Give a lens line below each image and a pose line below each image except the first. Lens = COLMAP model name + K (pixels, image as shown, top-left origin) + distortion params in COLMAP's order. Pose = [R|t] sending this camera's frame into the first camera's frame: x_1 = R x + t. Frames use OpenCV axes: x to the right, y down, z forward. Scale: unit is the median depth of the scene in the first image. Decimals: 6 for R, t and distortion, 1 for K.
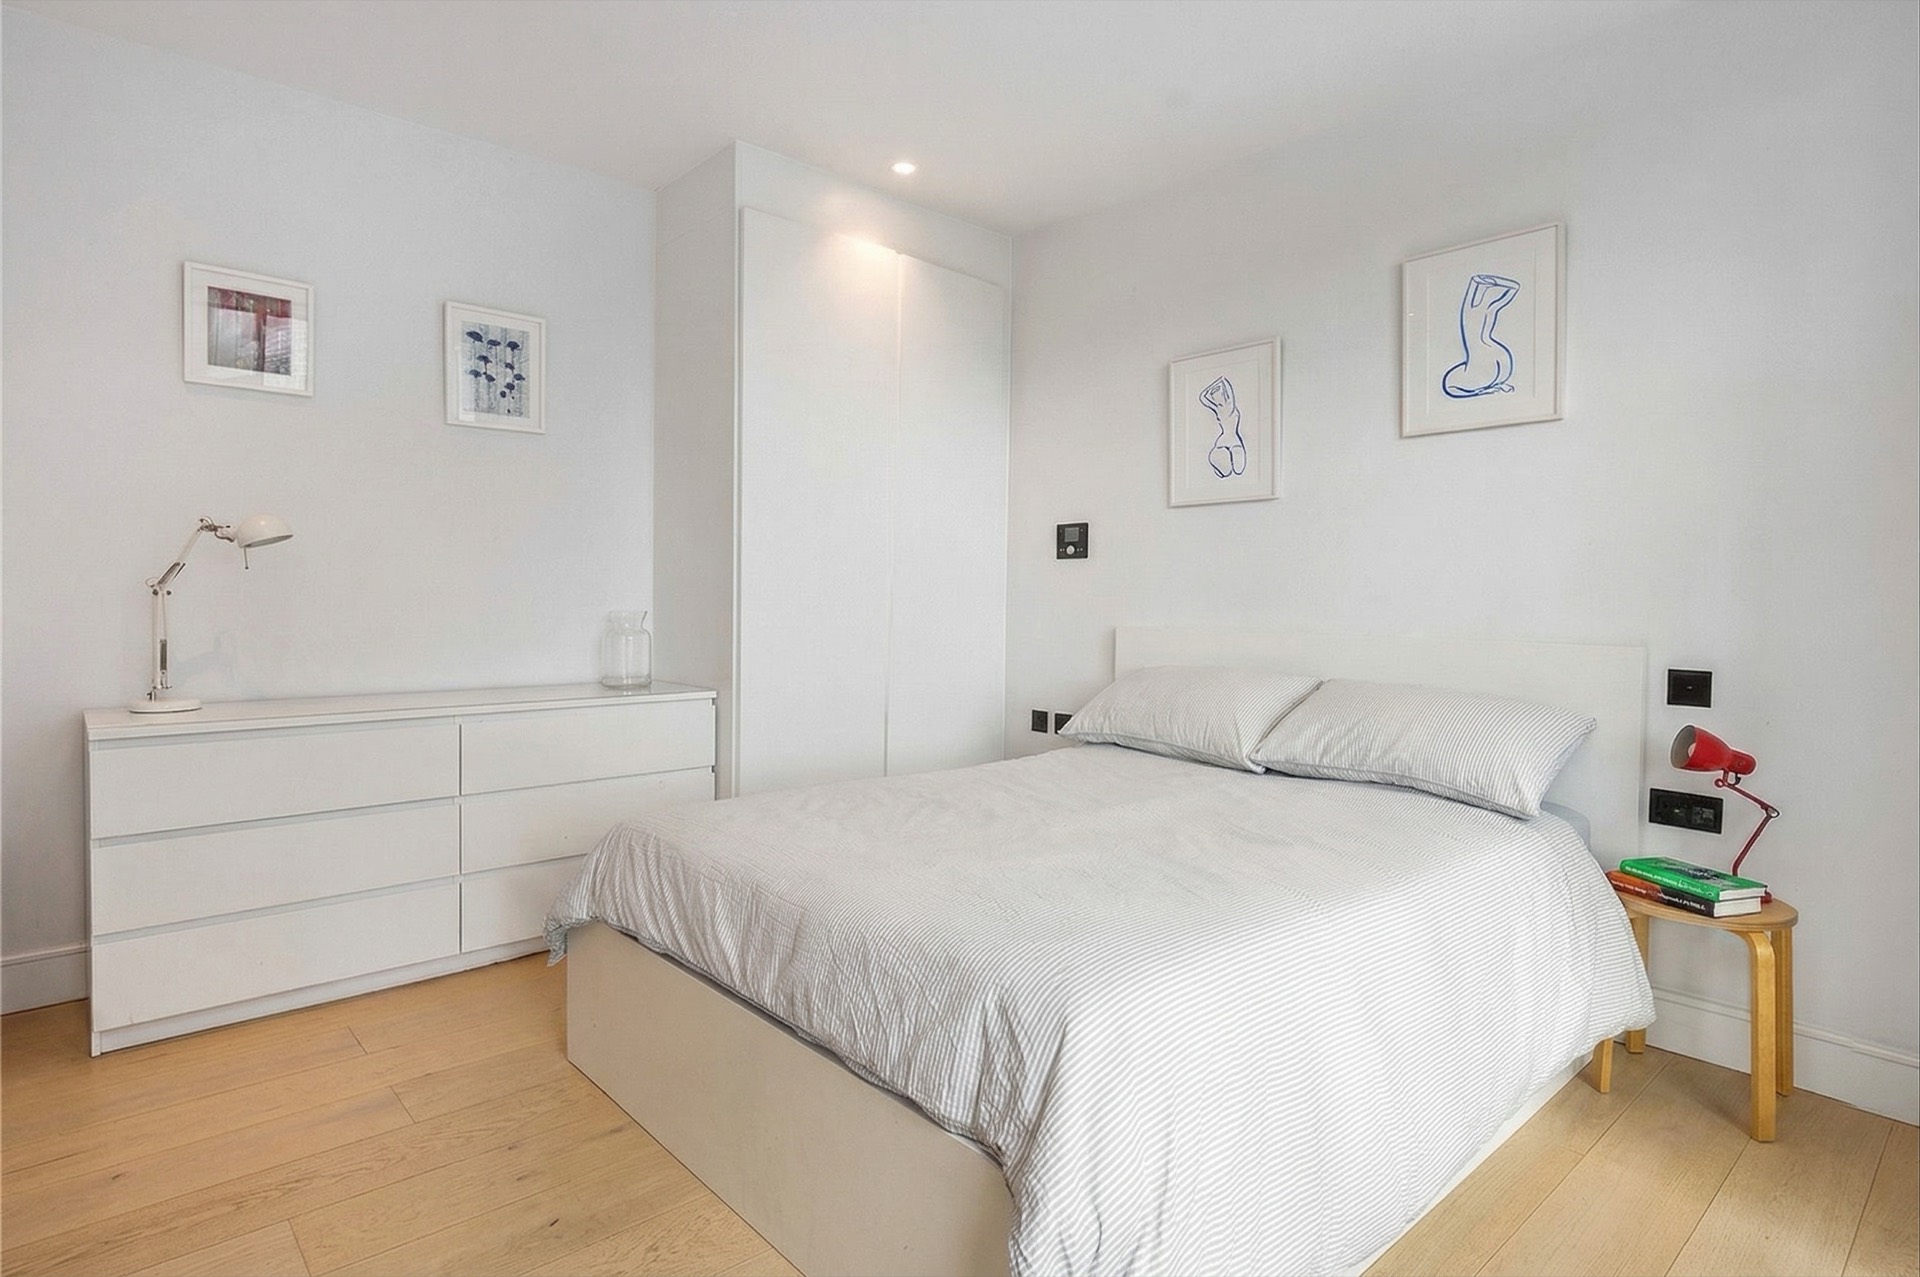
lens RADIAL K [[1022.6, 0, 928.2], [0, 1022.6, 601.3], [0, 0, 1]] dist [0.002385, 0.000622]
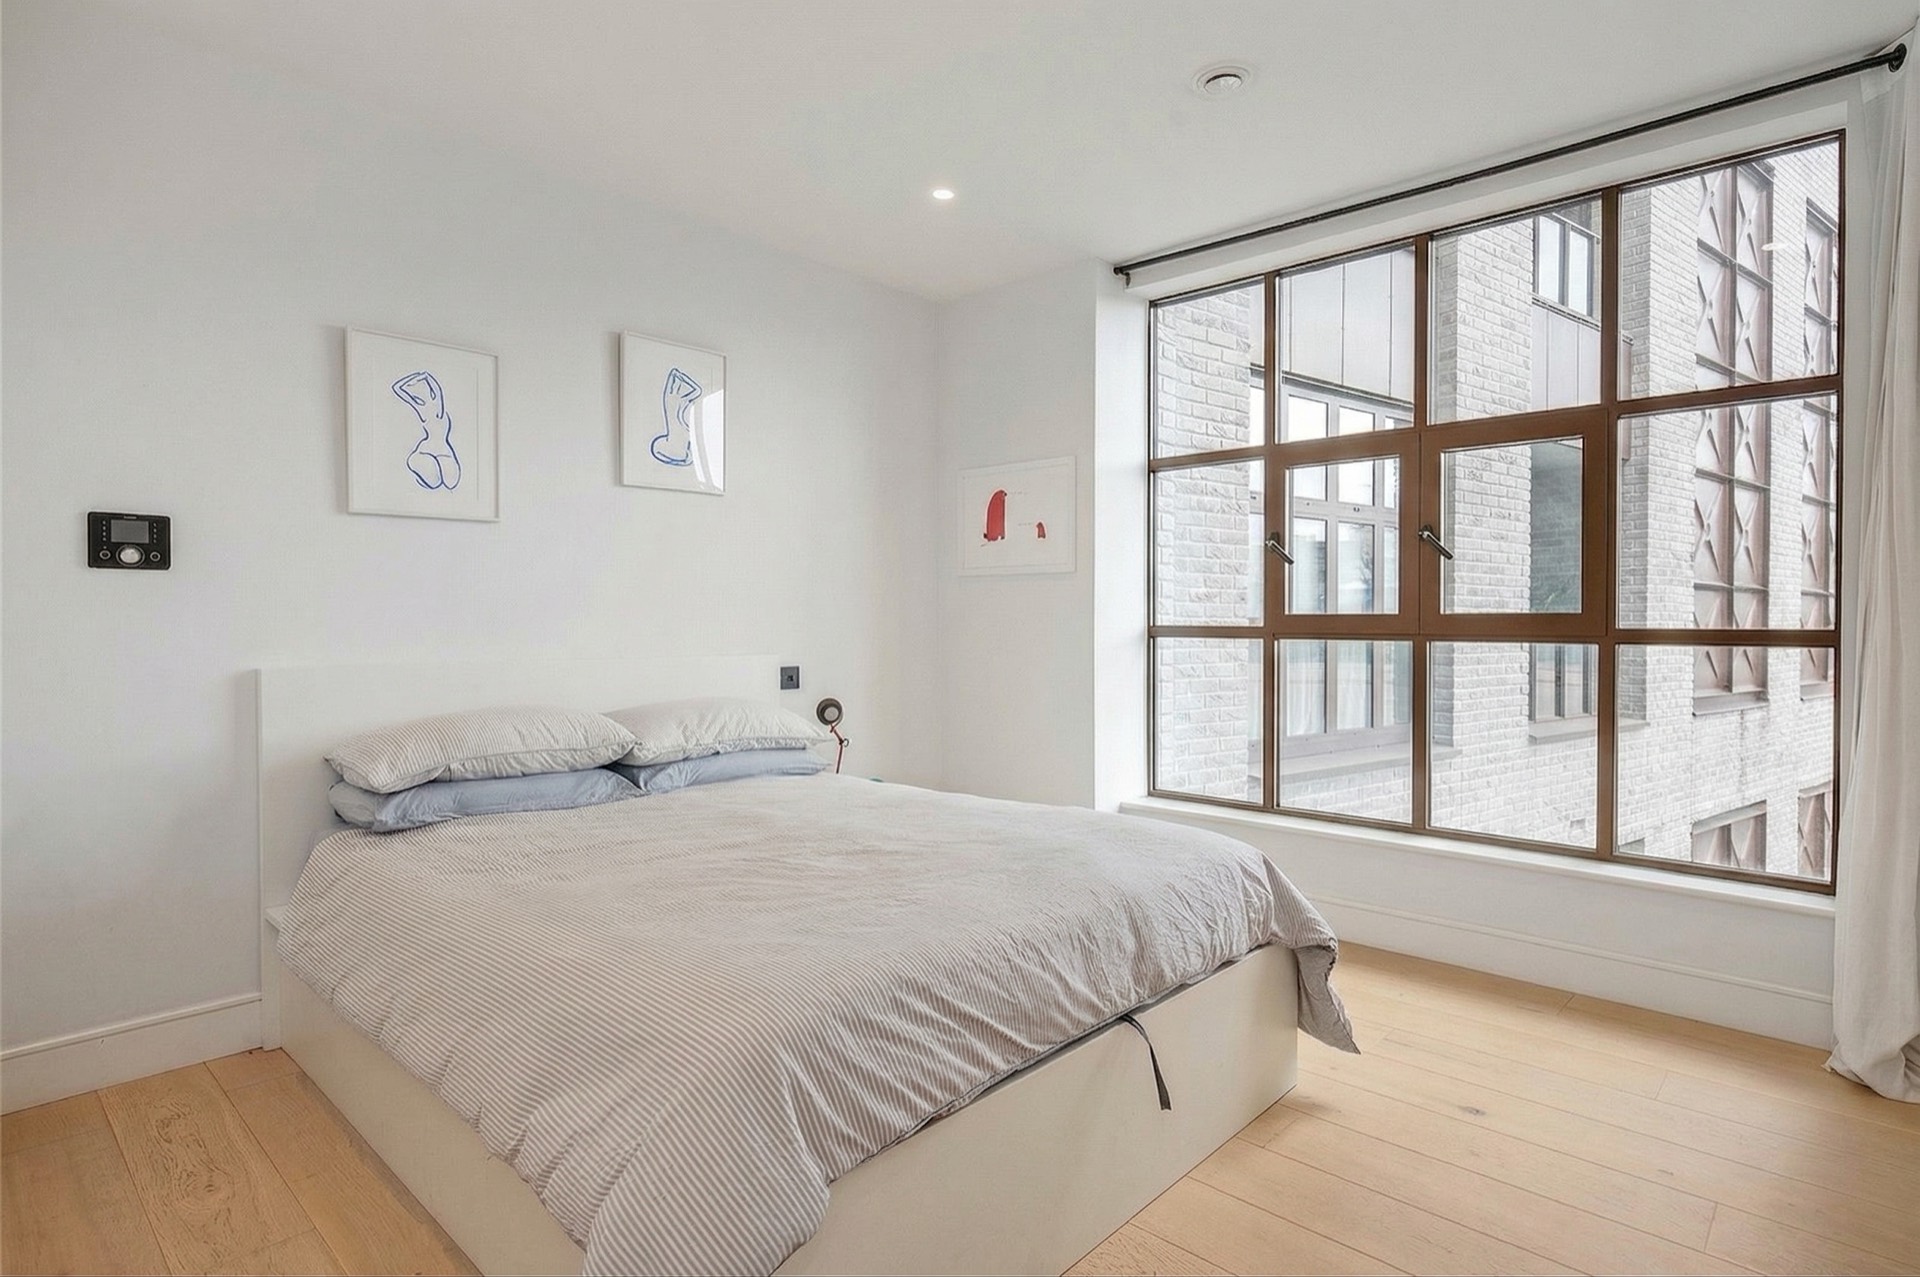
lens RADIAL K [[966.7, 0, 960.0], [0, 966.7, 638.5], [0, 0, 1]] dist [0.002757, -0.000087]
pose [[-0.097688, -0.020738, 0.995001, -0.569002], [0.012449, 0.999679, 0.022058, -0.006927], [-0.995139, 0.014542, -0.097399, 0.634342]]
